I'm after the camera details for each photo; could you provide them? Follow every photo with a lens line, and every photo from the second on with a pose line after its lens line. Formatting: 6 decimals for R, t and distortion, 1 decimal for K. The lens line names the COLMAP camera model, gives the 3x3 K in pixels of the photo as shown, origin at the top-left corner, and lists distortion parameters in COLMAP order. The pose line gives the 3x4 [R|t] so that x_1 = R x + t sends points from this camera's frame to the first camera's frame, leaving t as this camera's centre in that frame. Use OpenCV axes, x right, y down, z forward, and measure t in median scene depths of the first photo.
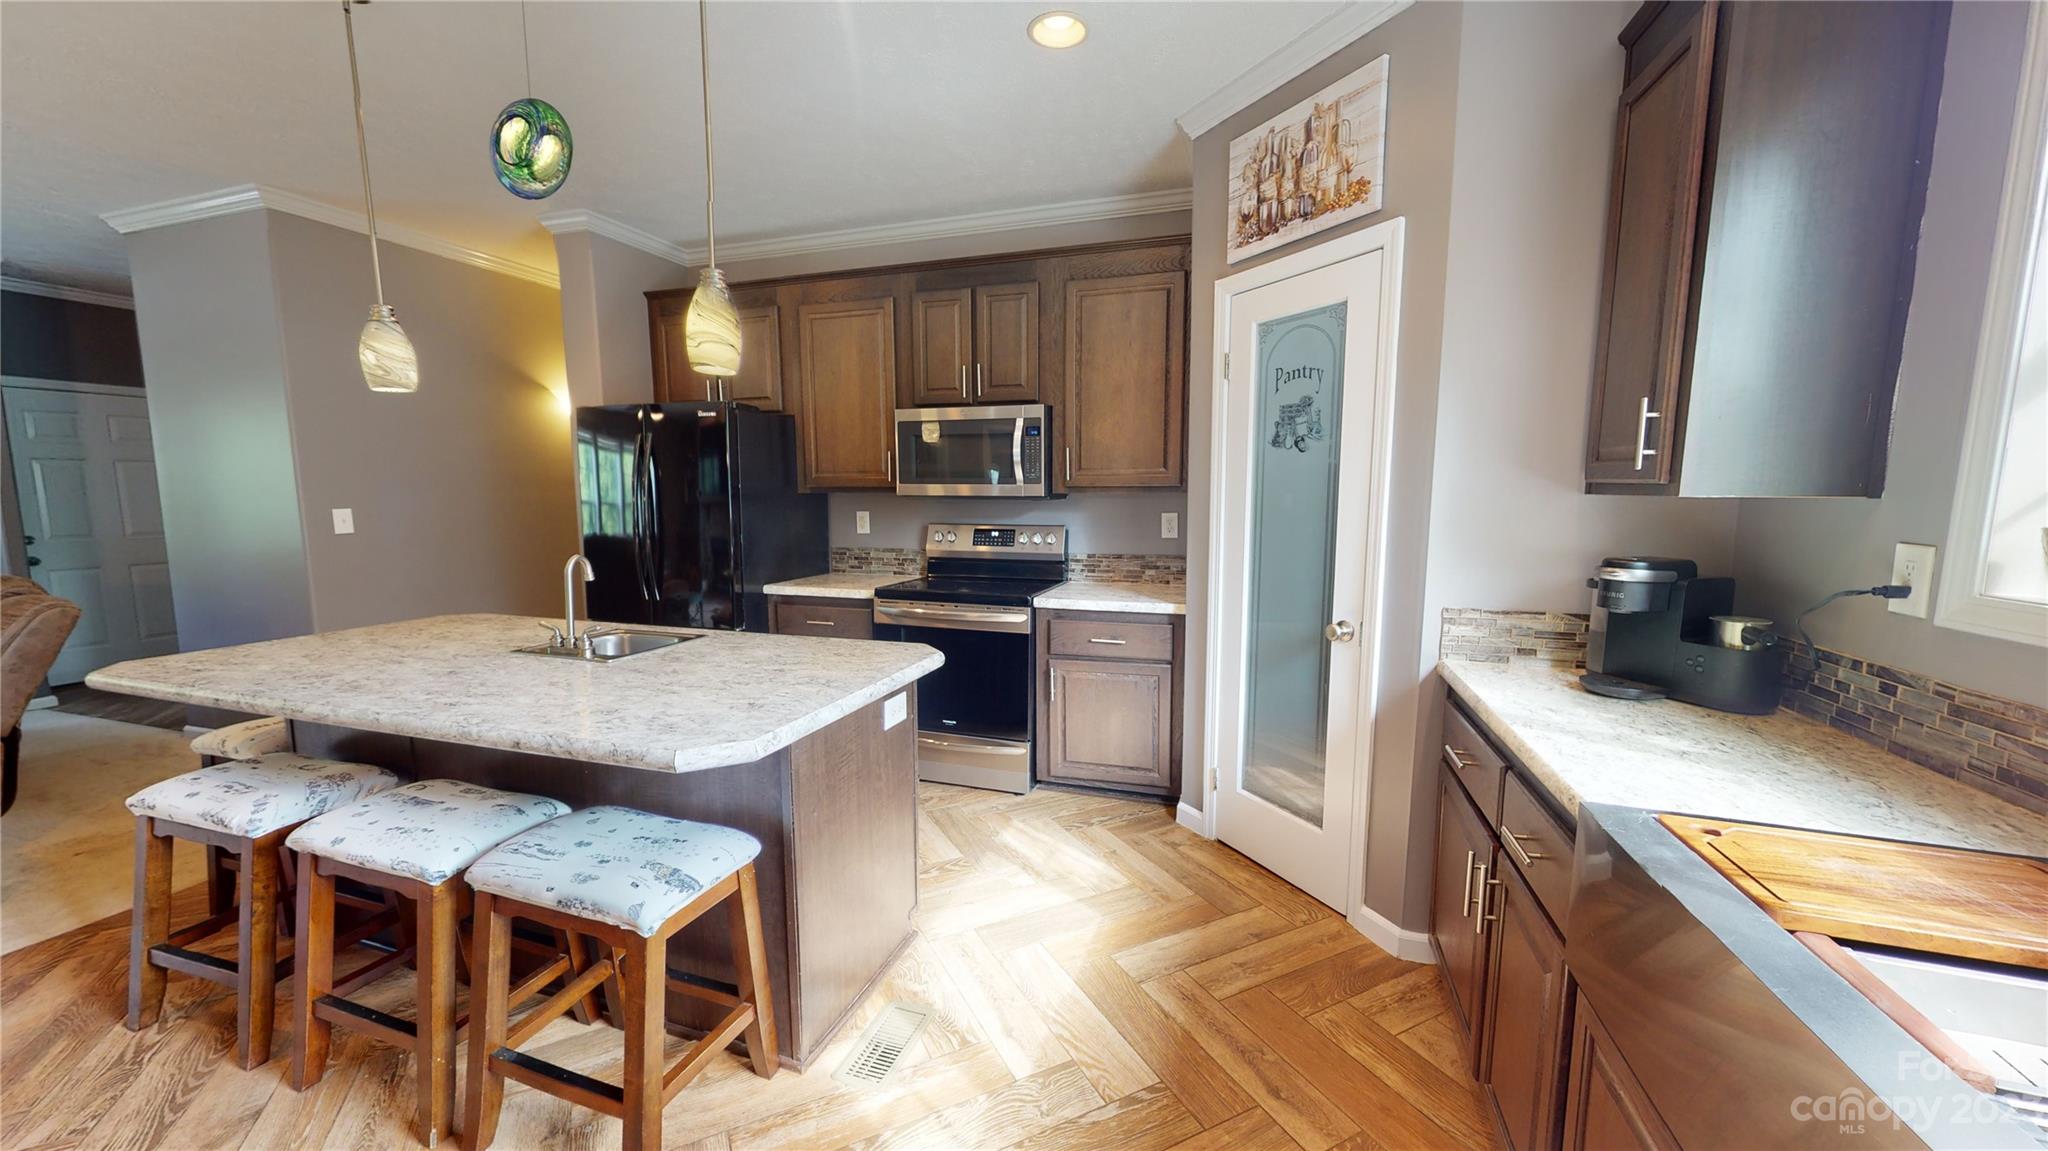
lens RADIAL K [[716.8, 0, 831.7], [0, 716.8, 567.3], [0, 0, 1]] dist [-0.000026, 0.000059]
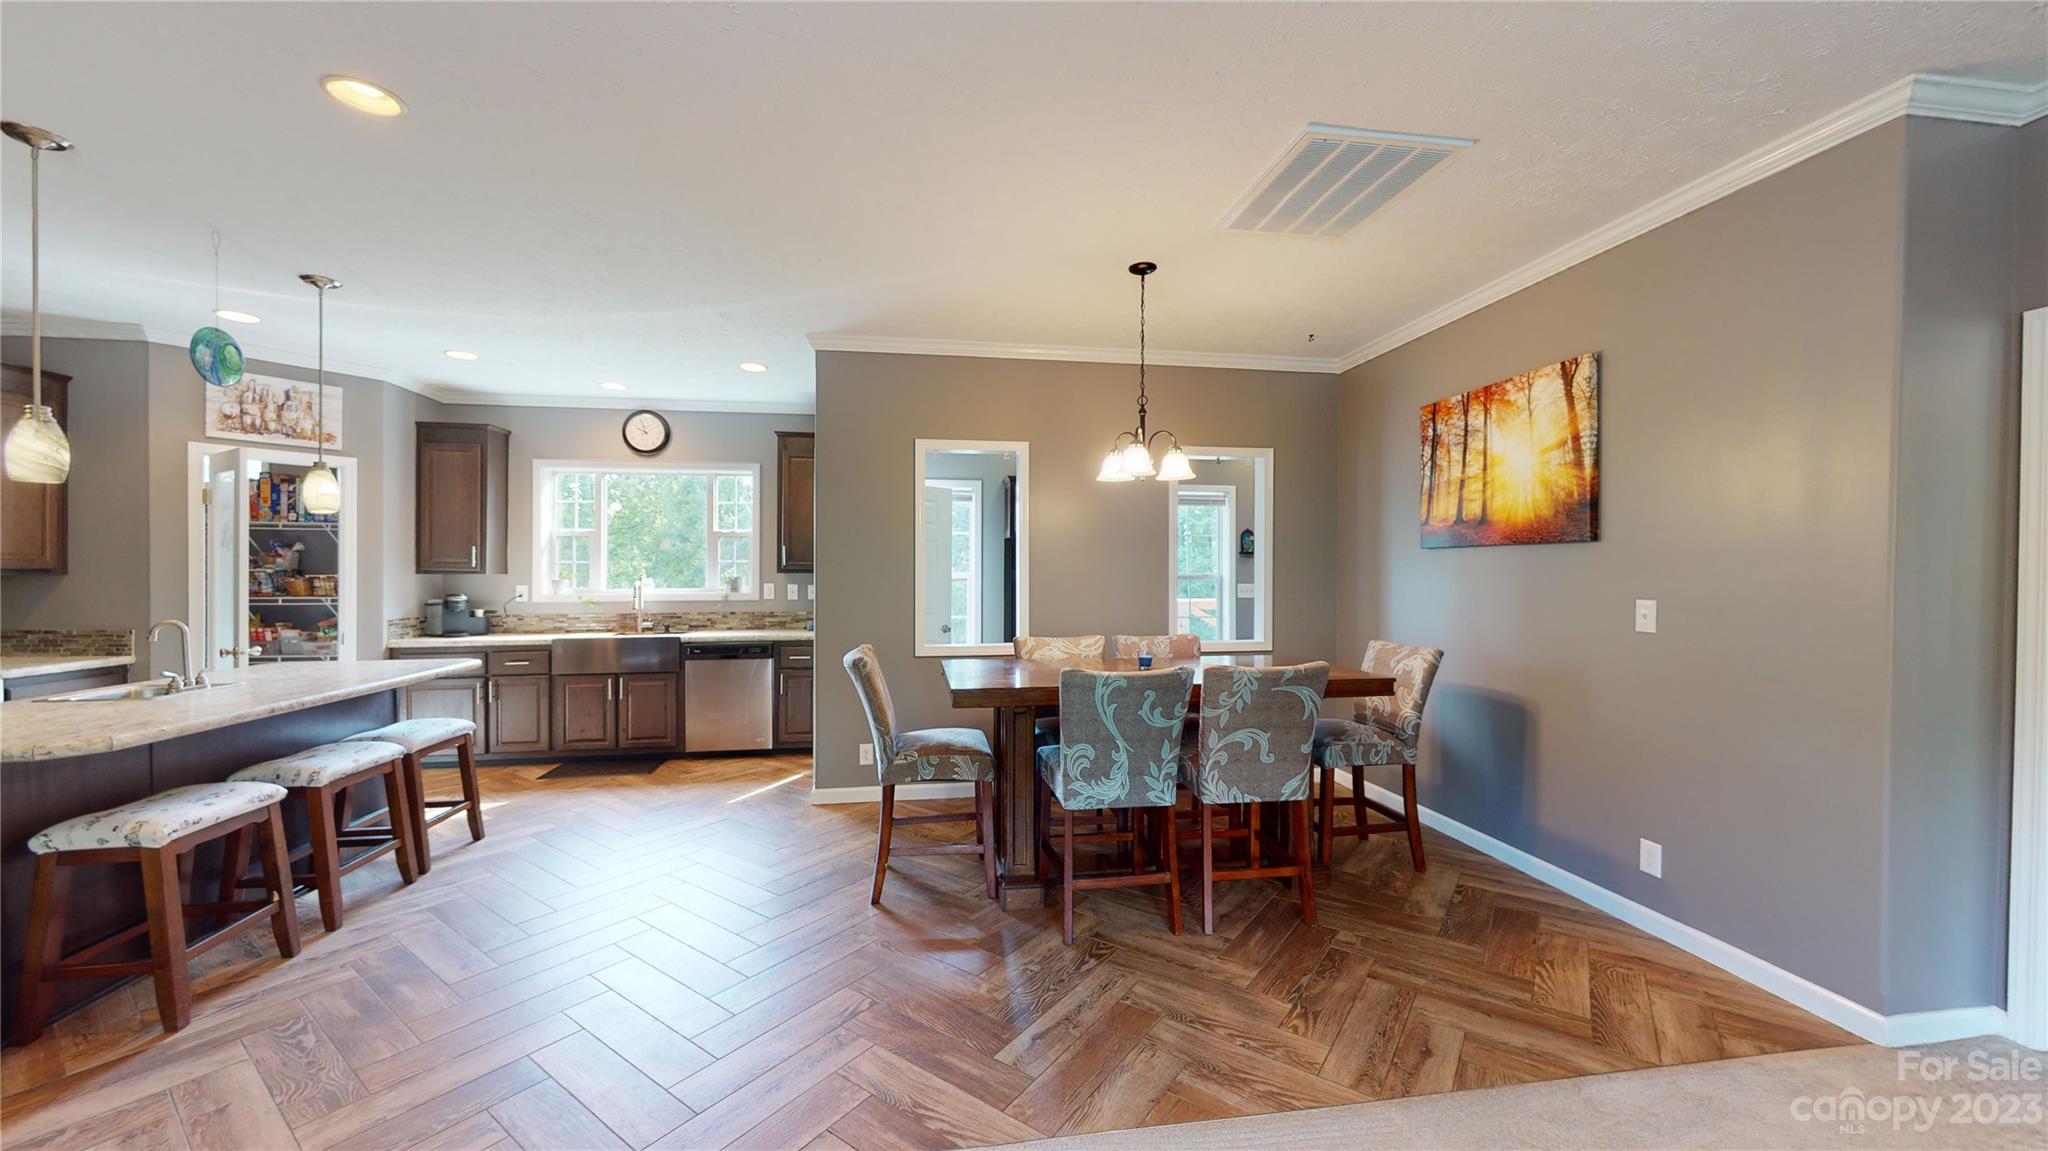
lens RADIAL K [[749.8, 0, 1025.5], [0, 749.8, 578.9], [0, 0, 1]] dist [-0.000032, 0.000126]
pose [[-0.463228, -0.012638, 0.886149, -2.116546], [0.093733, 0.993591, 0.063169, -0.036473], [-0.881269, 0.112323, -0.459074, 0.198406]]
